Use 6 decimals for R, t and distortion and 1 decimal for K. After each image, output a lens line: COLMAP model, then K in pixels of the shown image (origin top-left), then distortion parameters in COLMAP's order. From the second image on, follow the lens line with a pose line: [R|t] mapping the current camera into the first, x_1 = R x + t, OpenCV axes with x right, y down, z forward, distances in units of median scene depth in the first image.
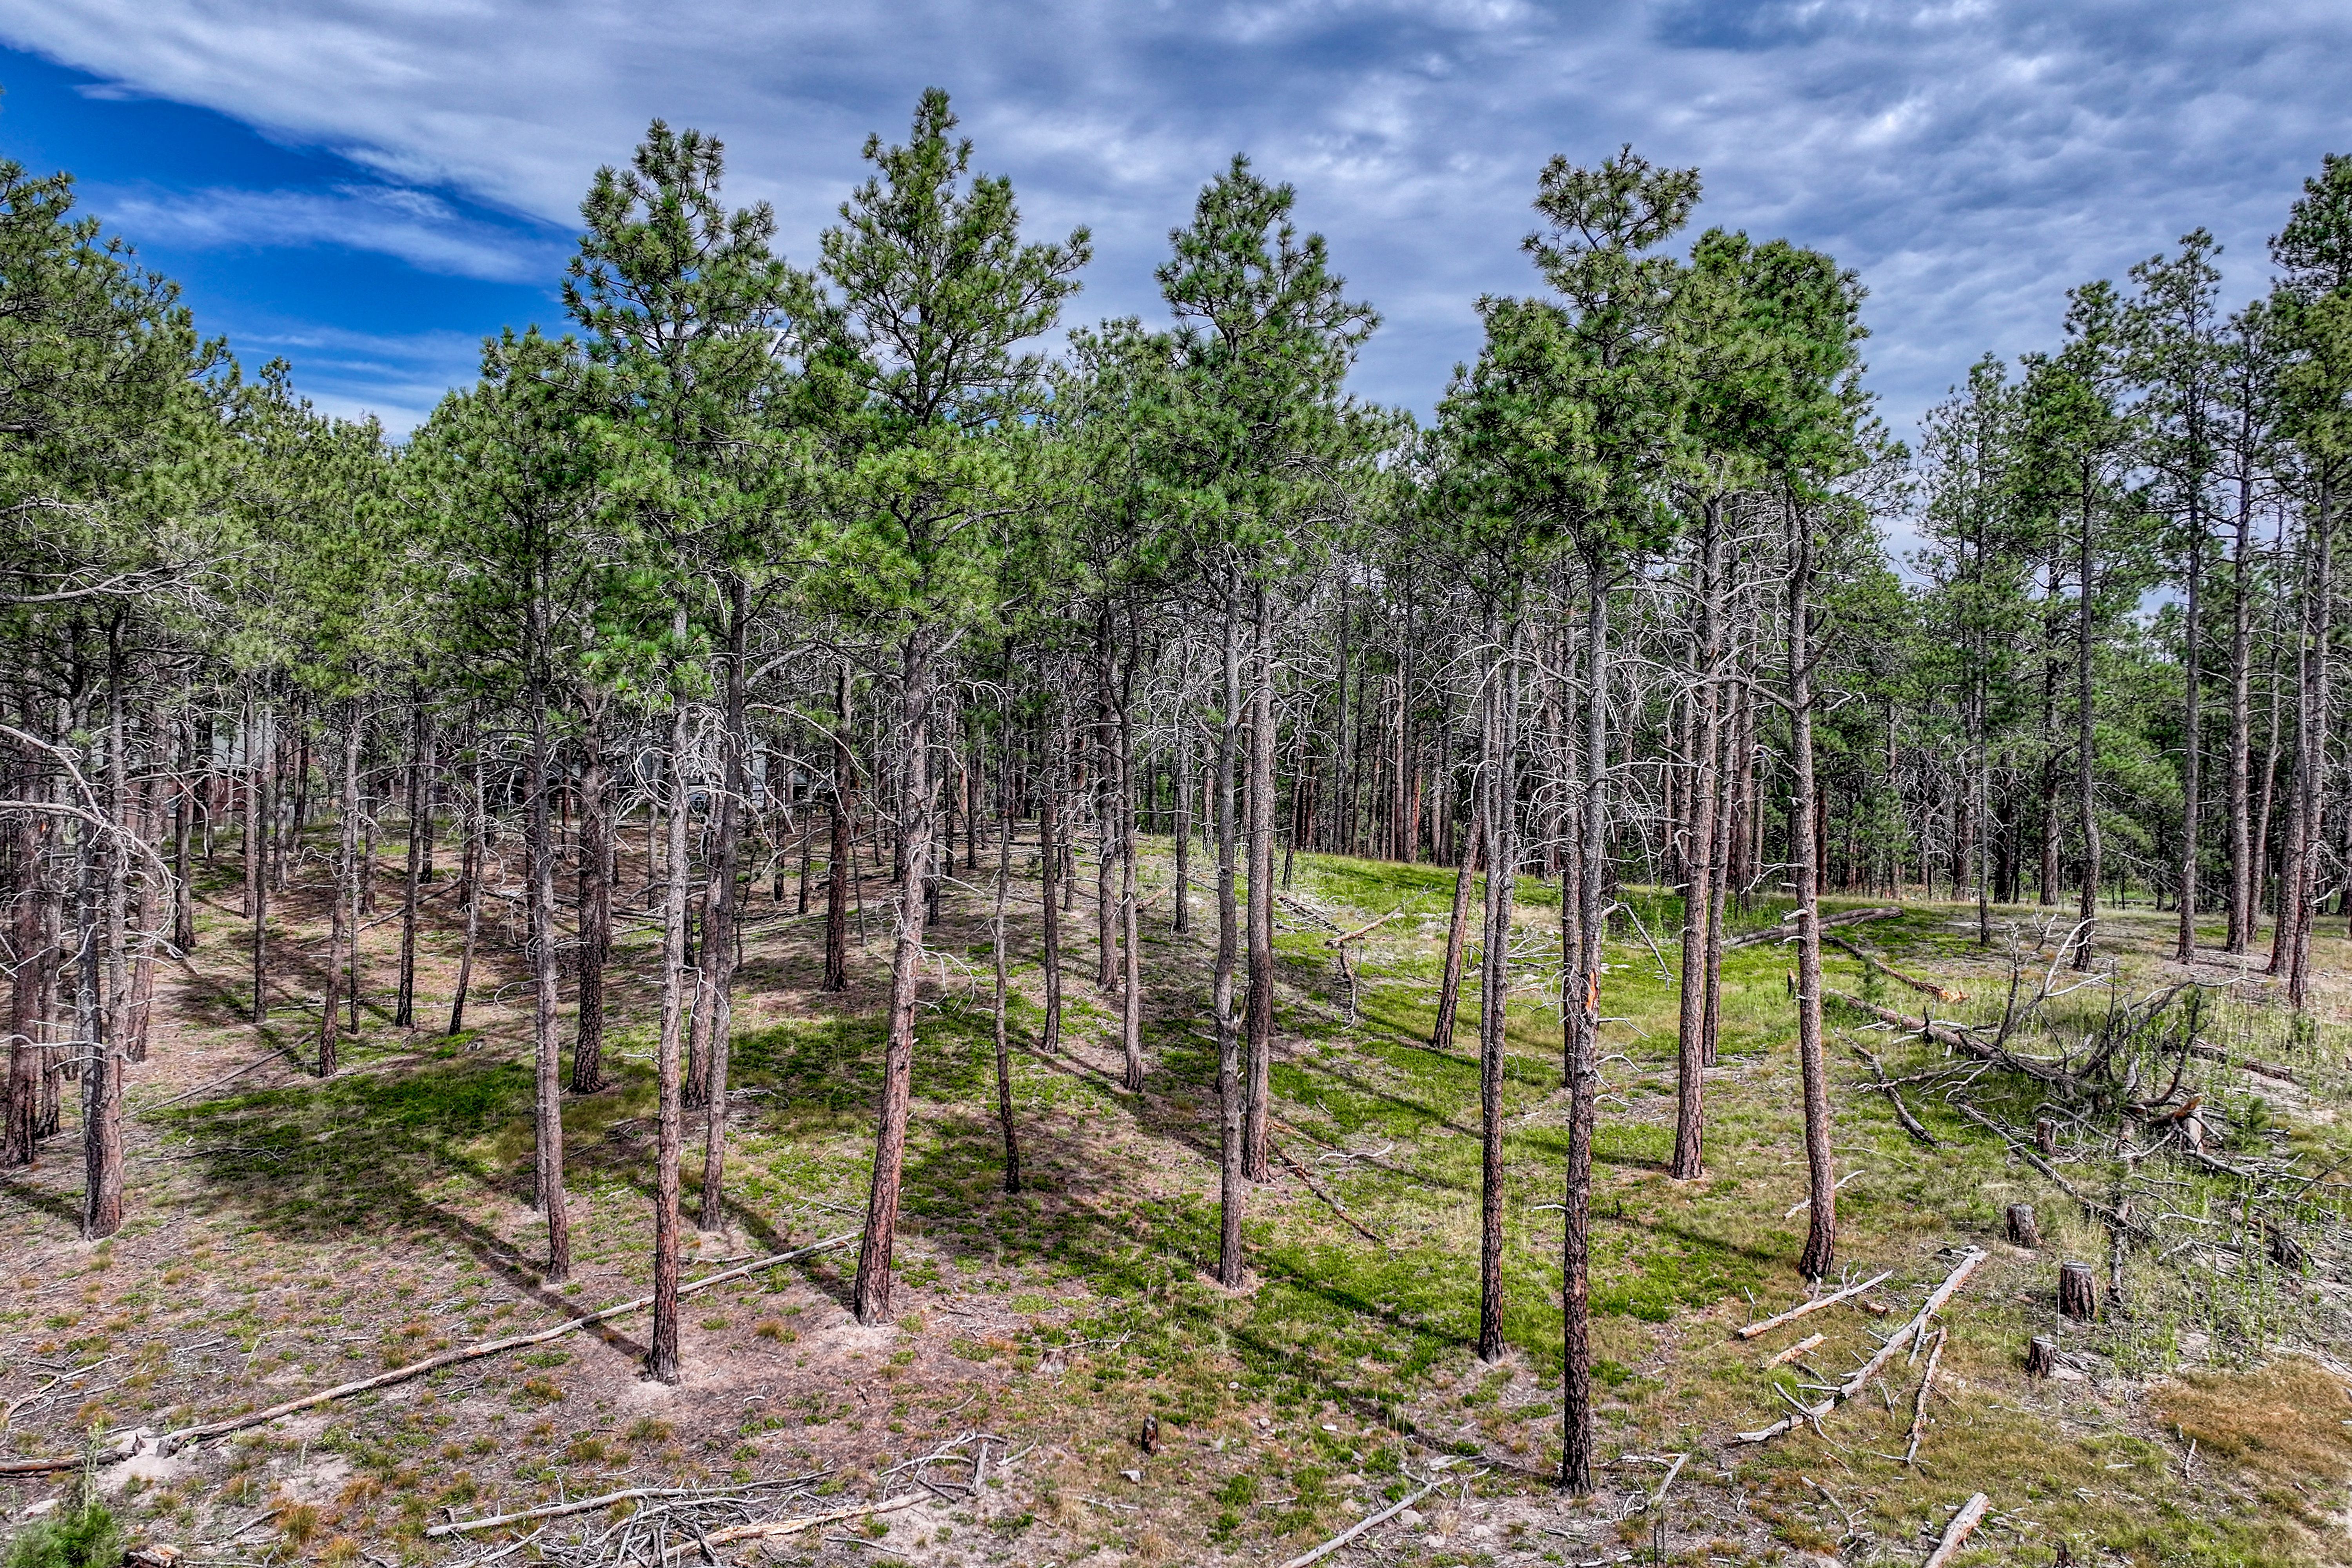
lens RADIAL K [[1895.5, 0, 1168.6], [0, 1895.5, 803.6], [0, 0, 1]] dist [0.154722, -0.147168]
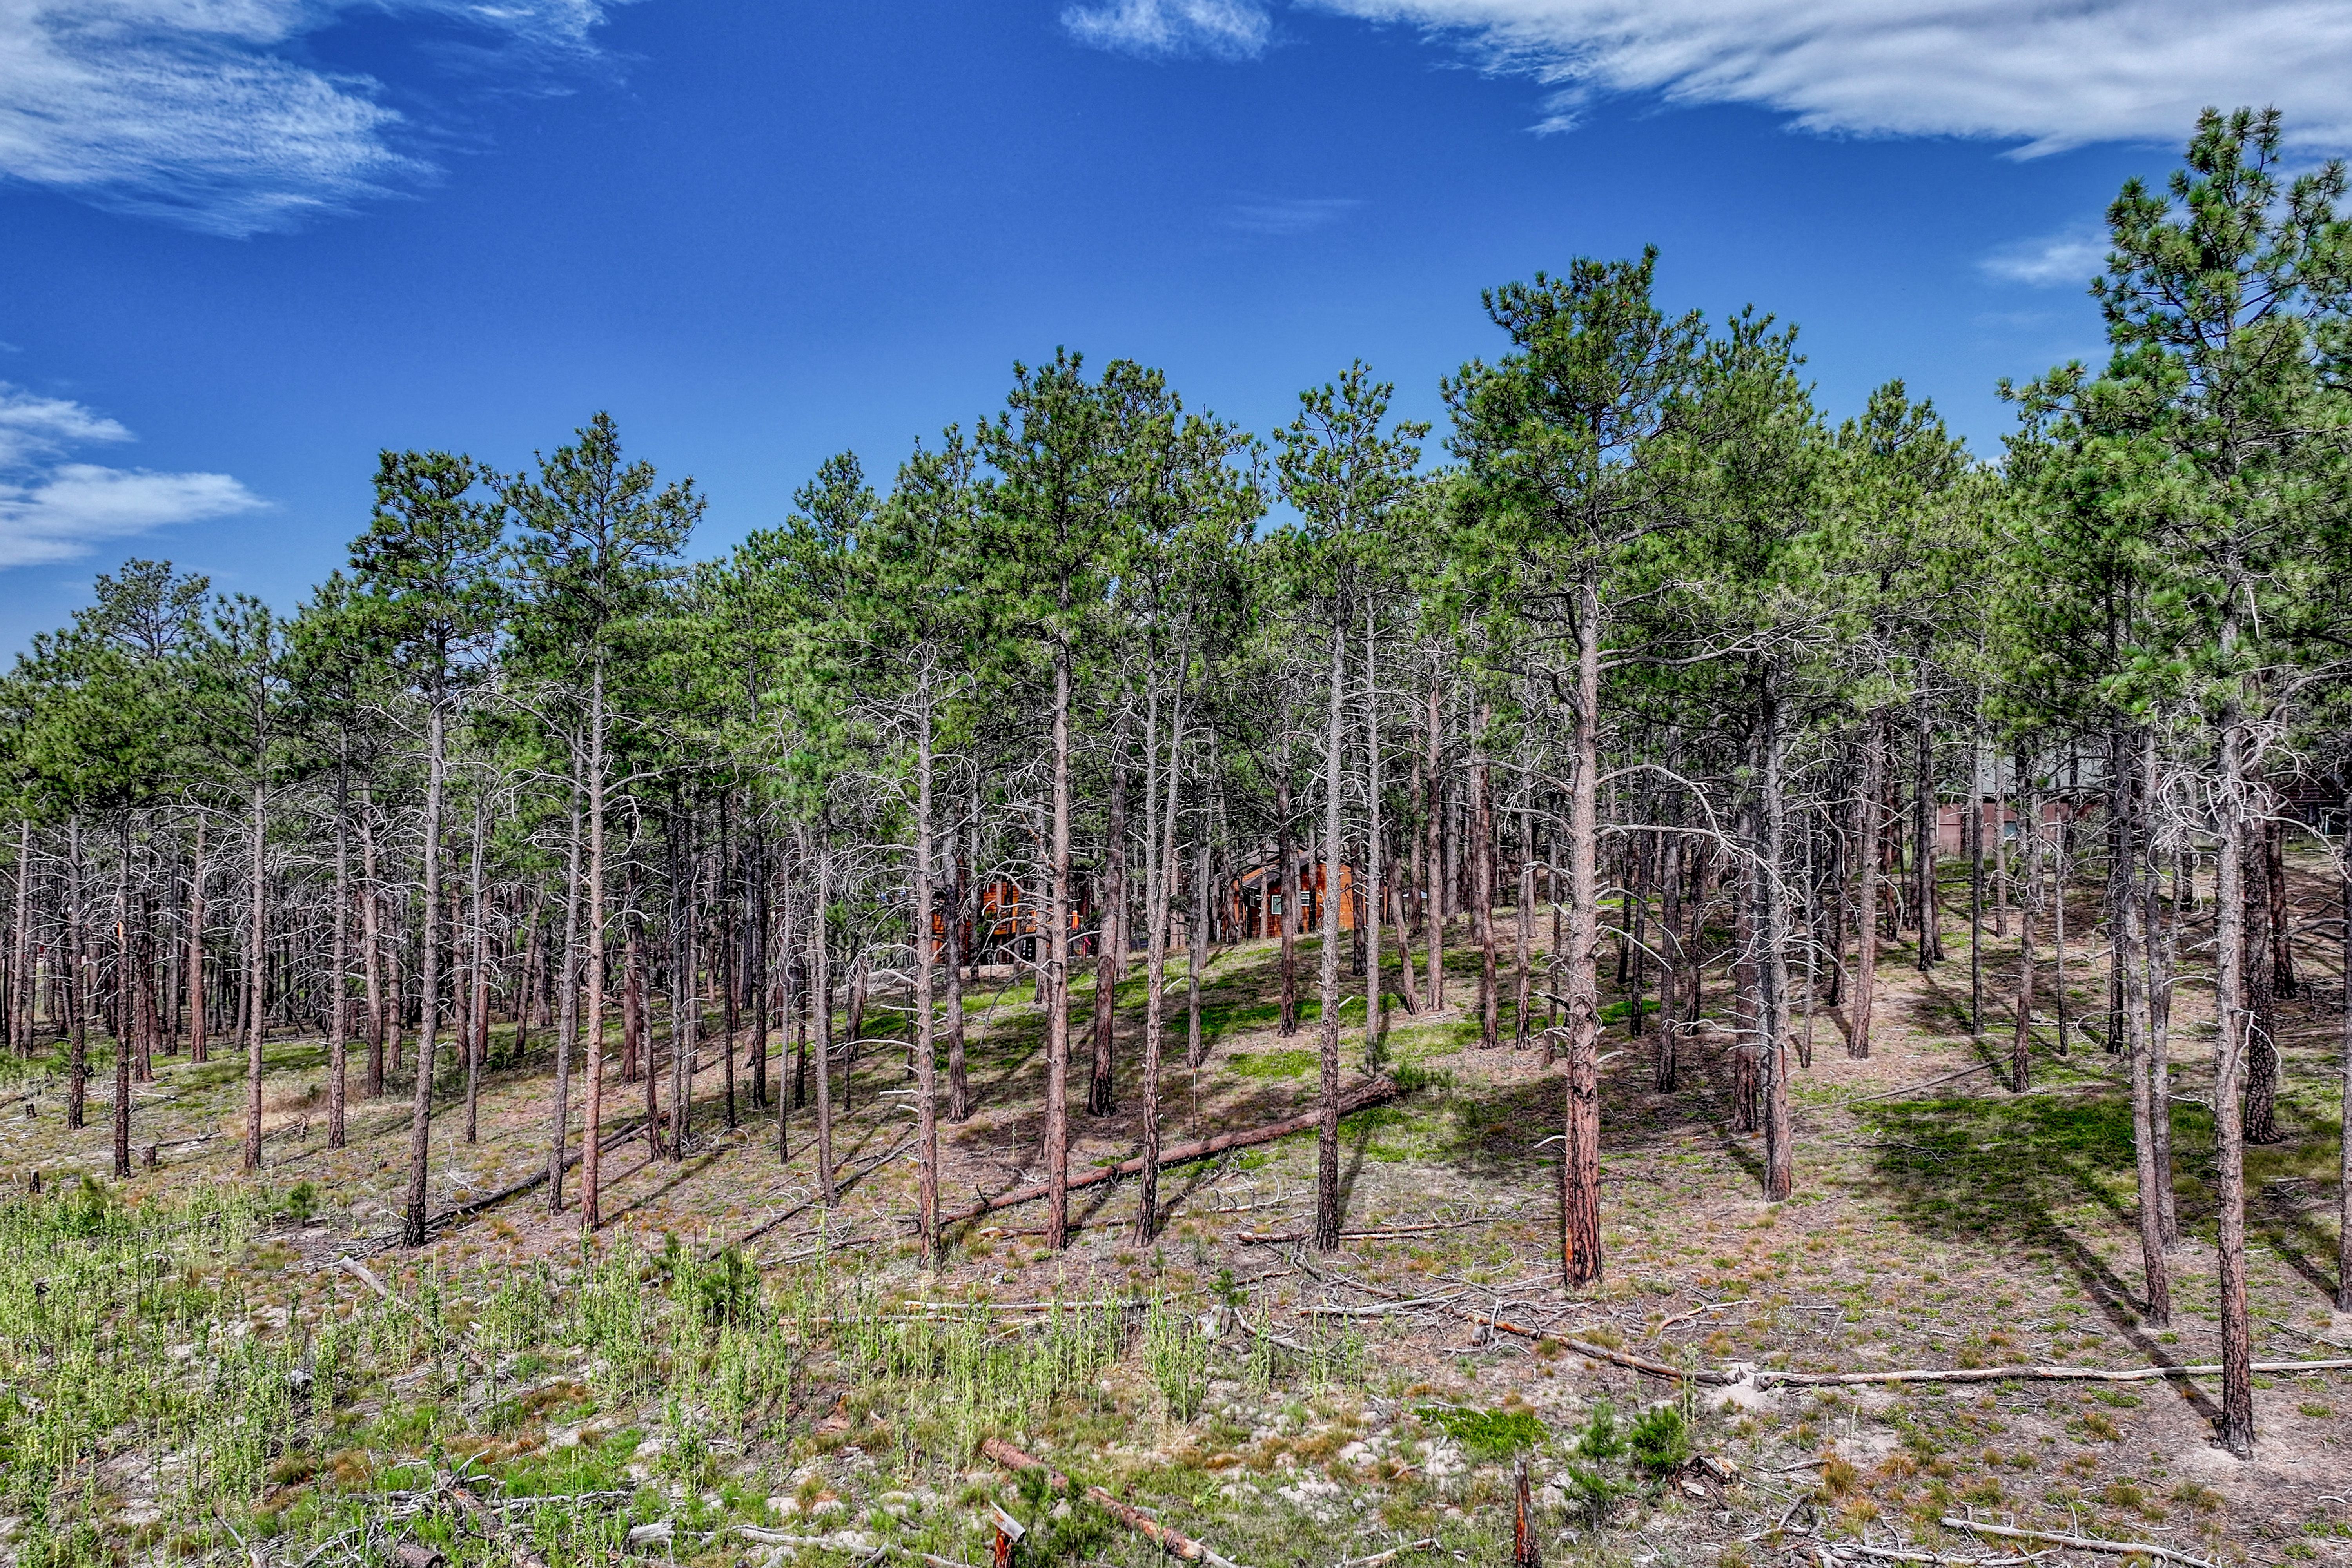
lens RADIAL K [[1895.5, 0, 1181.4], [0, 1895.5, 783.3], [0, 0, 1]] dist [0.154722, -0.147168]
pose [[0.612688, -0.019319, -0.790089, 0.174784], [0.002274, 0.999740, -0.022682, -0.002620], [0.790322, 0.012100, 0.612572, 0.016869]]
